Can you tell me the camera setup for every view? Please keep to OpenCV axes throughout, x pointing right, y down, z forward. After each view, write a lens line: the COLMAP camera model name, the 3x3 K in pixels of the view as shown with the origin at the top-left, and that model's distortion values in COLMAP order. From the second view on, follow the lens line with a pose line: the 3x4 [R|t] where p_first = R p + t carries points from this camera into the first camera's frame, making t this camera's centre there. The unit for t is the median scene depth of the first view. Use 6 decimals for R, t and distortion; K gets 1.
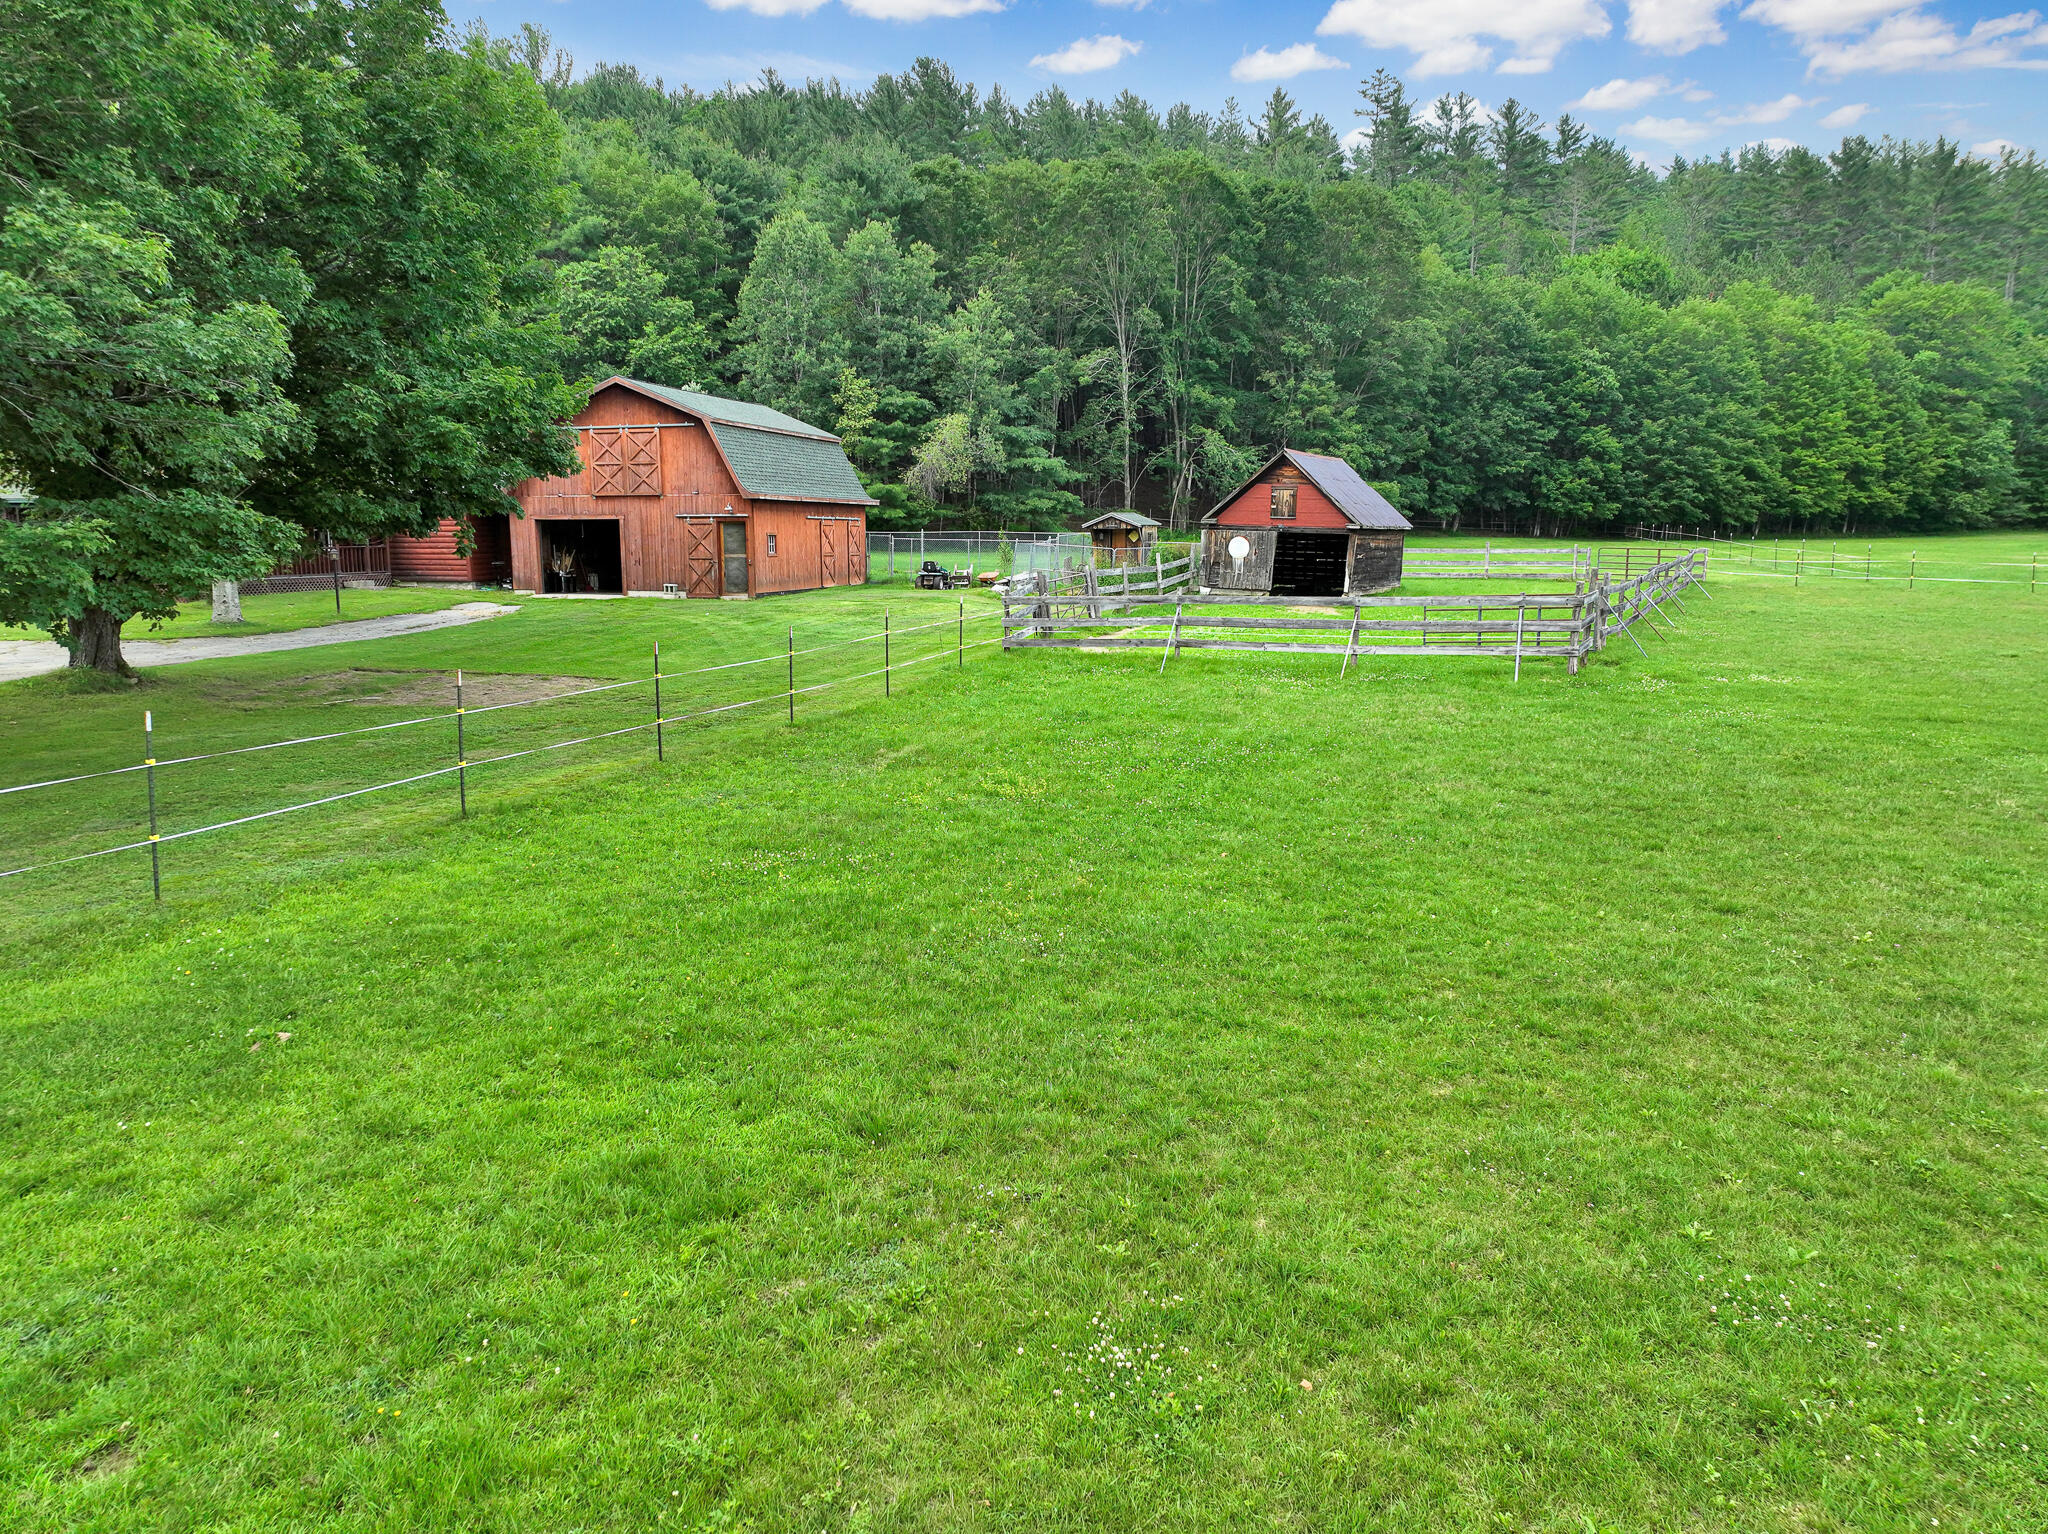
lens RADIAL K [[1441.0, 0, 1024.1], [0, 1441.0, 765.7], [0, 0, 1]] dist [-0.006634, -0.000848]
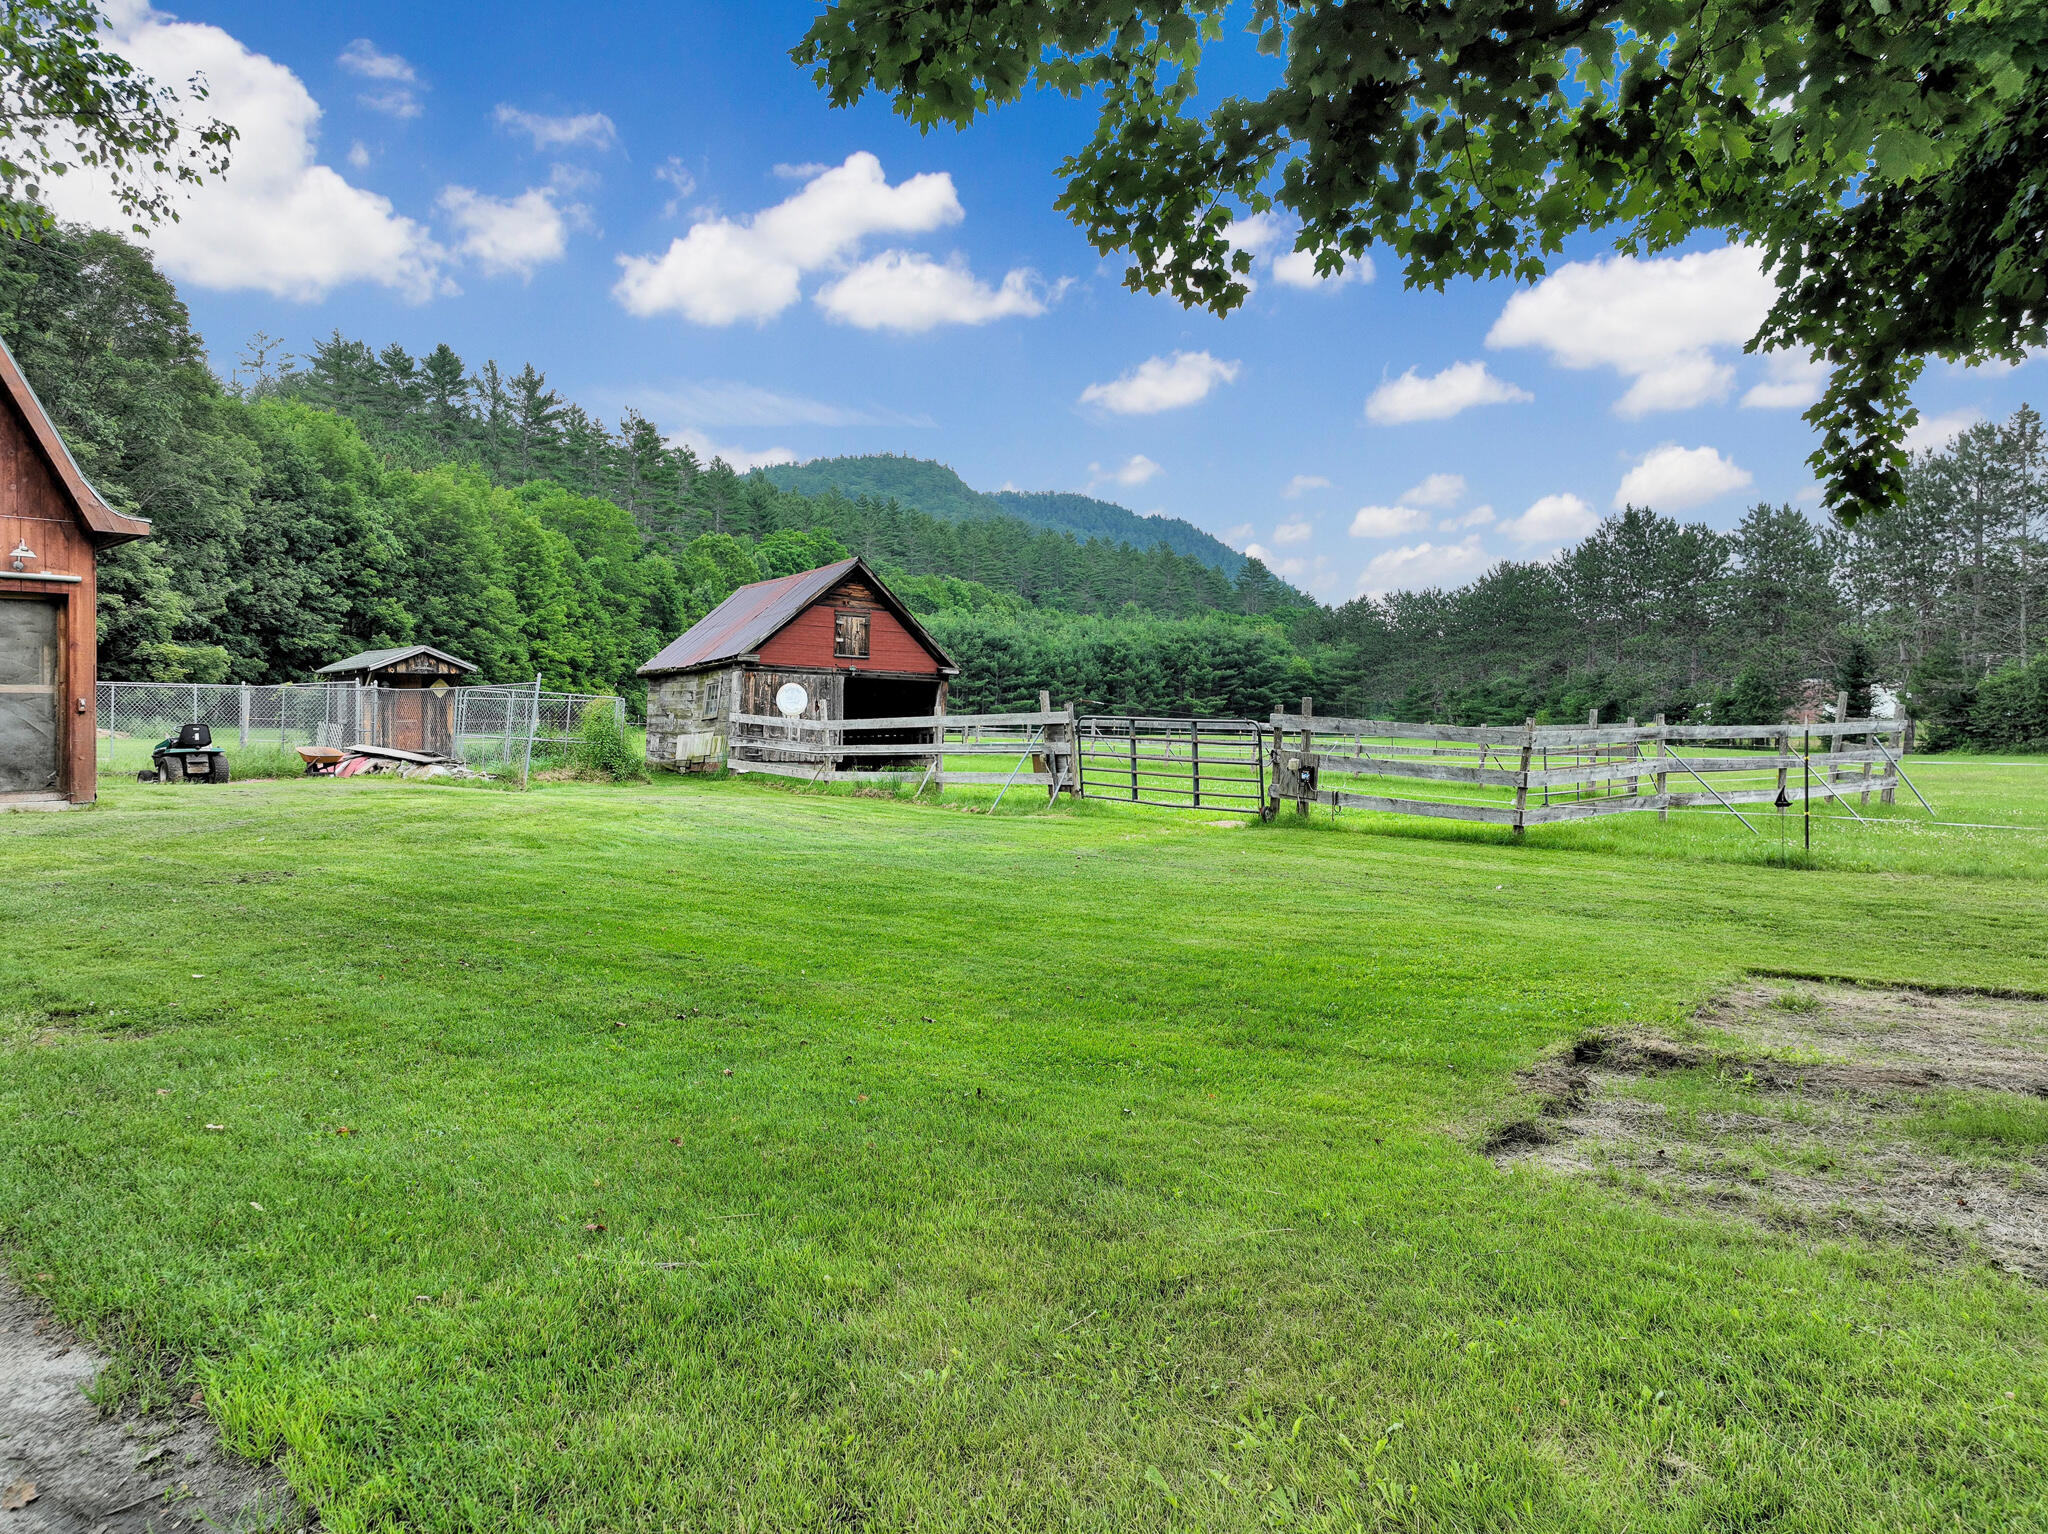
lens RADIAL K [[1441.0, 0, 1024.1], [0, 1441.0, 764.9], [0, 0, 1]] dist [-0.006634, -0.000848]
pose [[0.442658, -0.018860, 0.896492, -0.201995], [0.154202, 0.986486, -0.055387, -0.034669], [-0.883332, 0.162759, 0.439584, 0.314233]]
